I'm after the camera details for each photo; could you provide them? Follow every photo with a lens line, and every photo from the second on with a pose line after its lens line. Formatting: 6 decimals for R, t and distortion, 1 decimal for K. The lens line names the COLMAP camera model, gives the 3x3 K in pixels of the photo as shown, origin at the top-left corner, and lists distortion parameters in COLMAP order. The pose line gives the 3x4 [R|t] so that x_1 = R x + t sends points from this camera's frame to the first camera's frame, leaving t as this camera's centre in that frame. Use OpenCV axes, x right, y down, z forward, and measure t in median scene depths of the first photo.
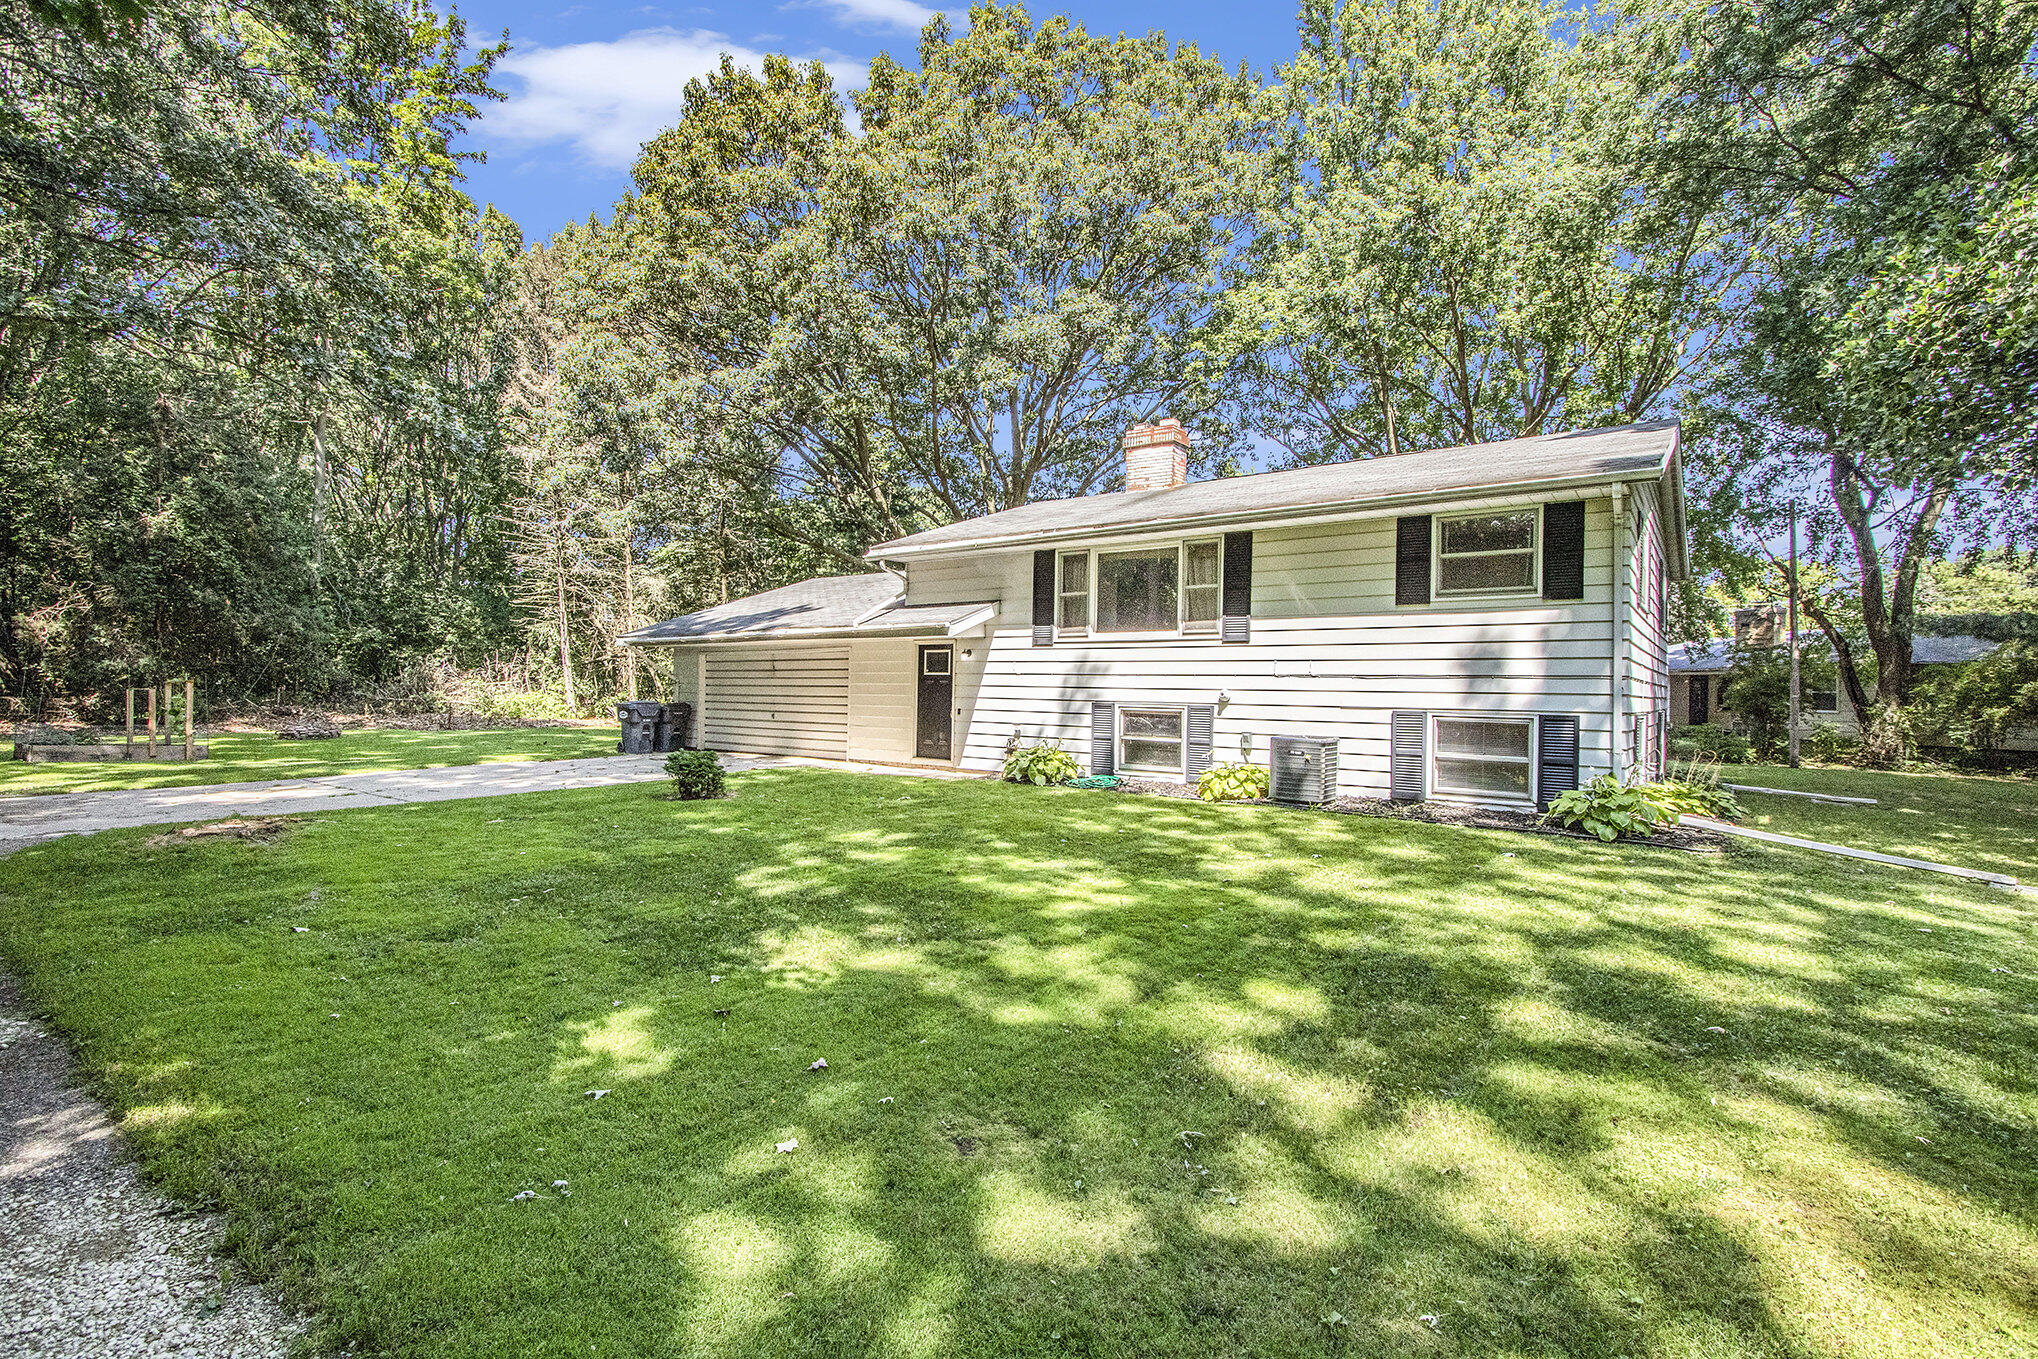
lens RADIAL K [[944.6, 0, 1016.8], [0, 944.6, 685.3], [0, 0, 1]] dist [-0.012285, 0.000811]
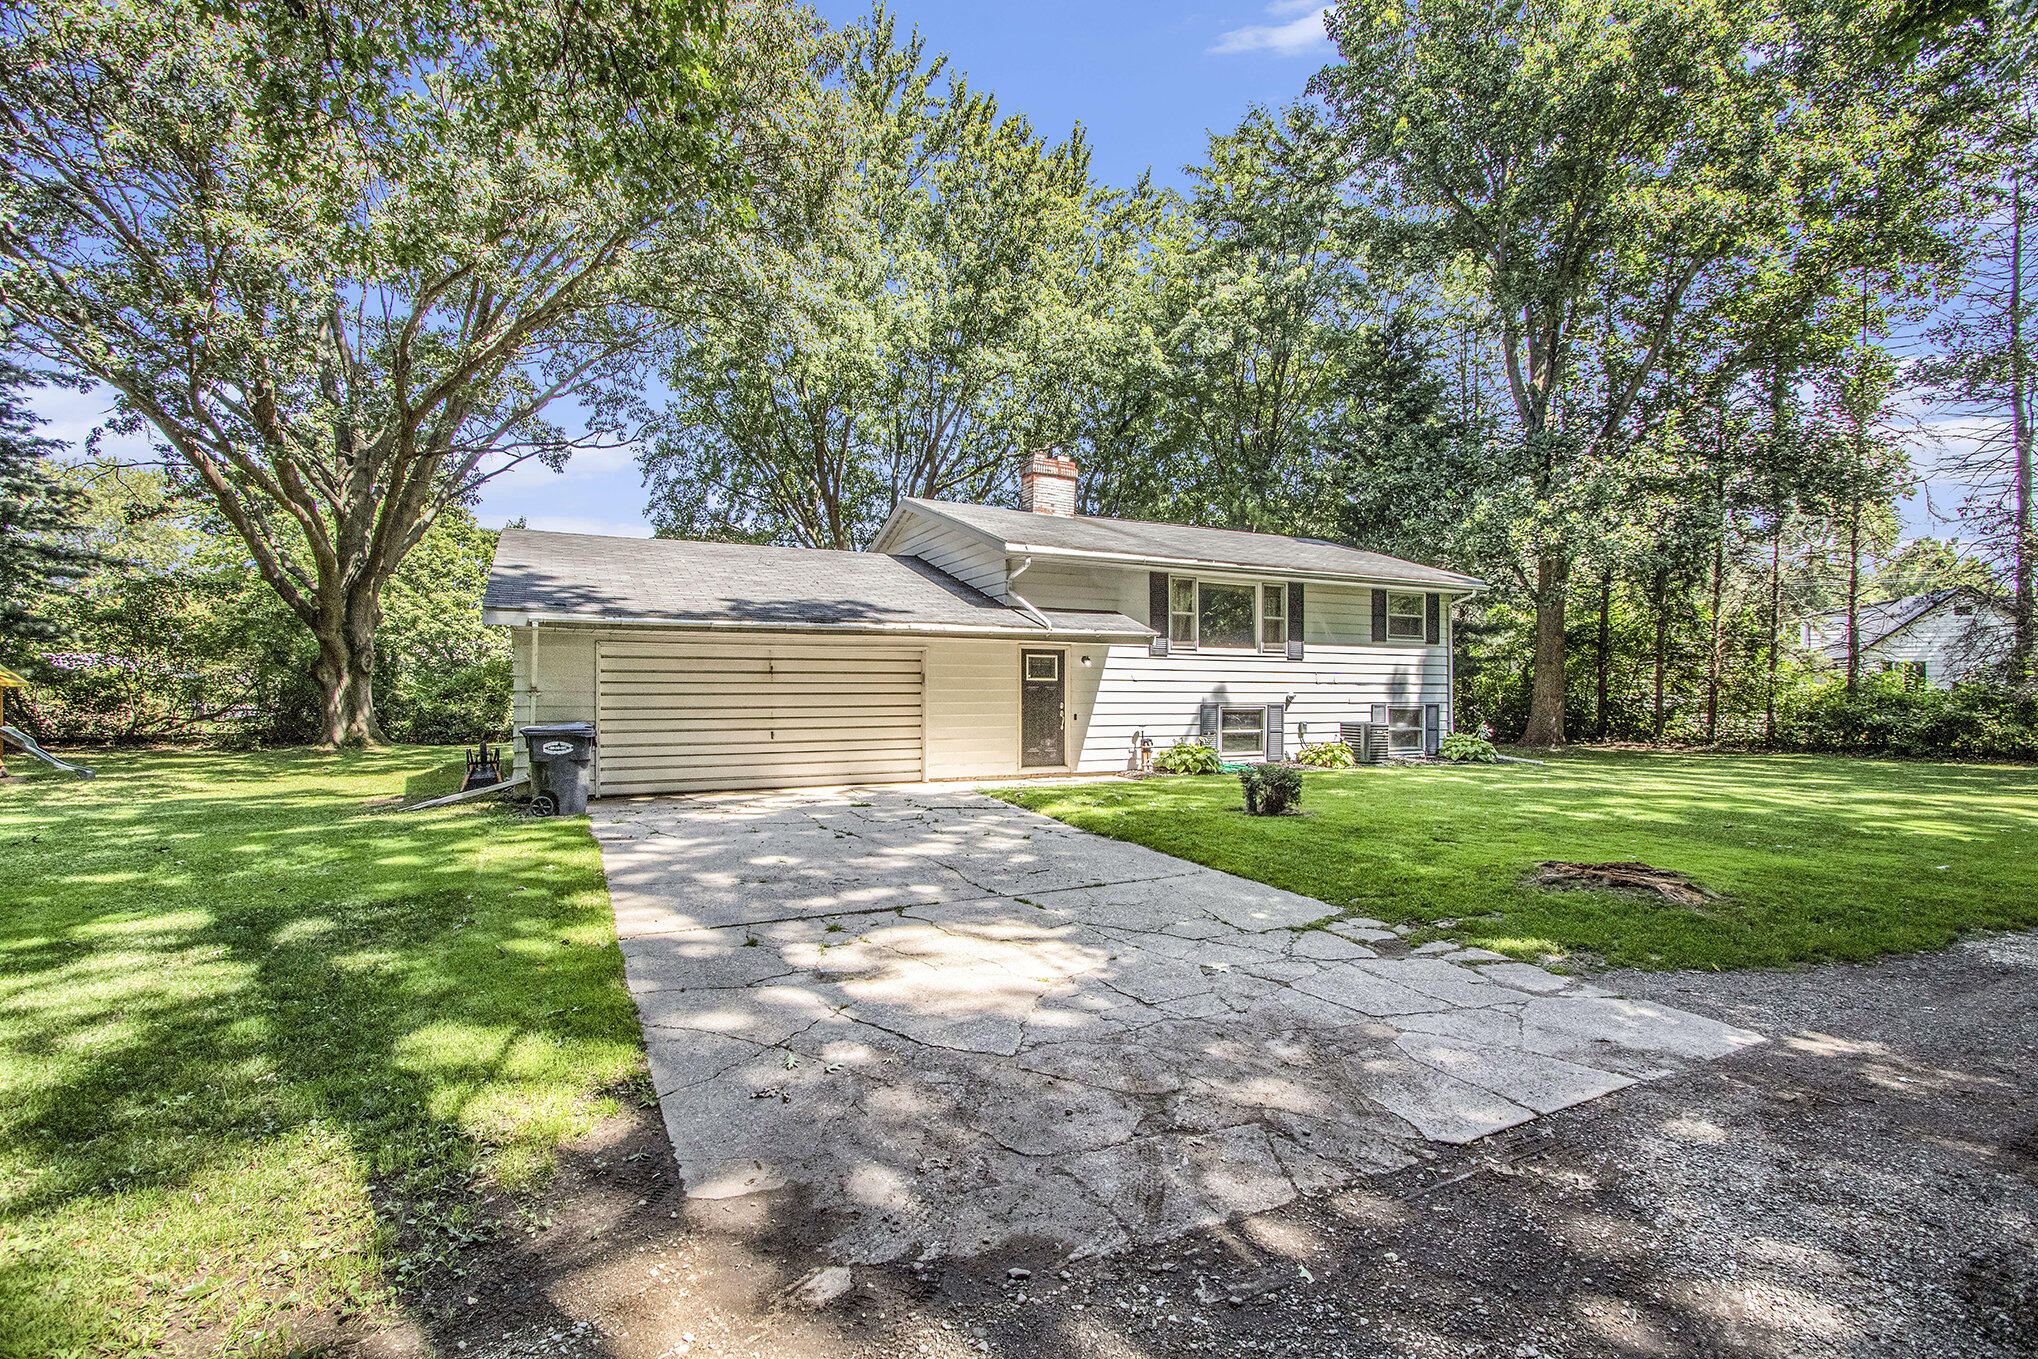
lens RADIAL K [[944.6, 0, 1016.8], [0, 944.6, 686.2], [0, 0, 1]] dist [-0.012285, 0.000811]
pose [[0.429029, -0.006637, 0.903266, -1.146011], [0.000968, 0.999976, 0.006887, -0.013931], [-0.903290, -0.002081, 0.429025, 0.709427]]
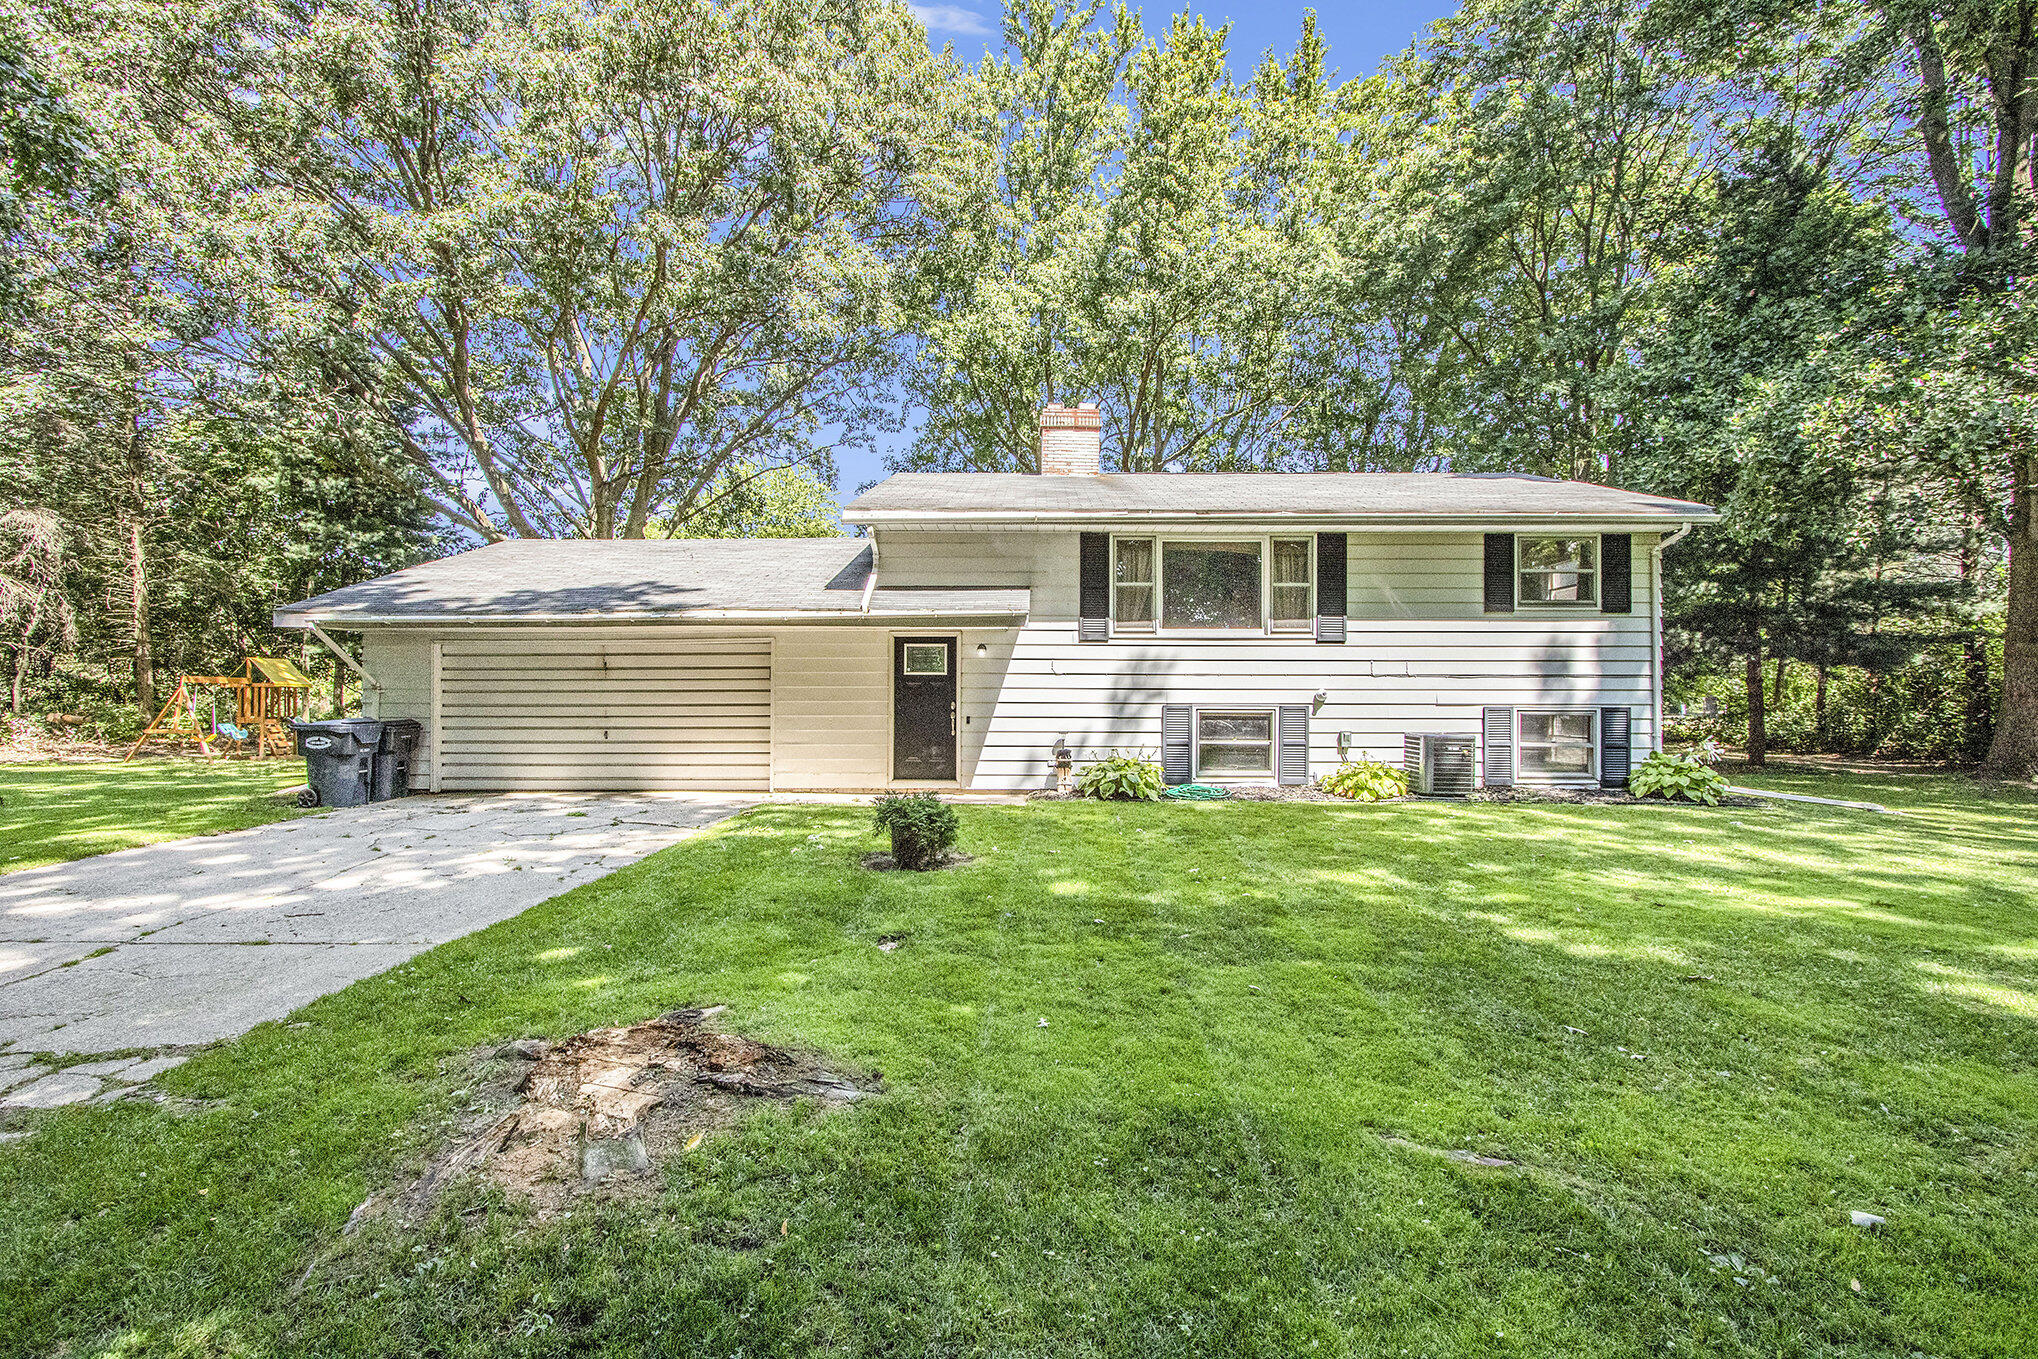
lens RADIAL K [[944.6, 0, 1015.4], [0, 944.6, 687.0], [0, 0, 1]] dist [-0.012285, 0.000811]
pose [[0.800927, -0.009587, 0.598685, -0.590409], [0.007716, 0.999954, 0.005690, -0.005744], [-0.598712, 0.000062, 0.800965, 0.366426]]
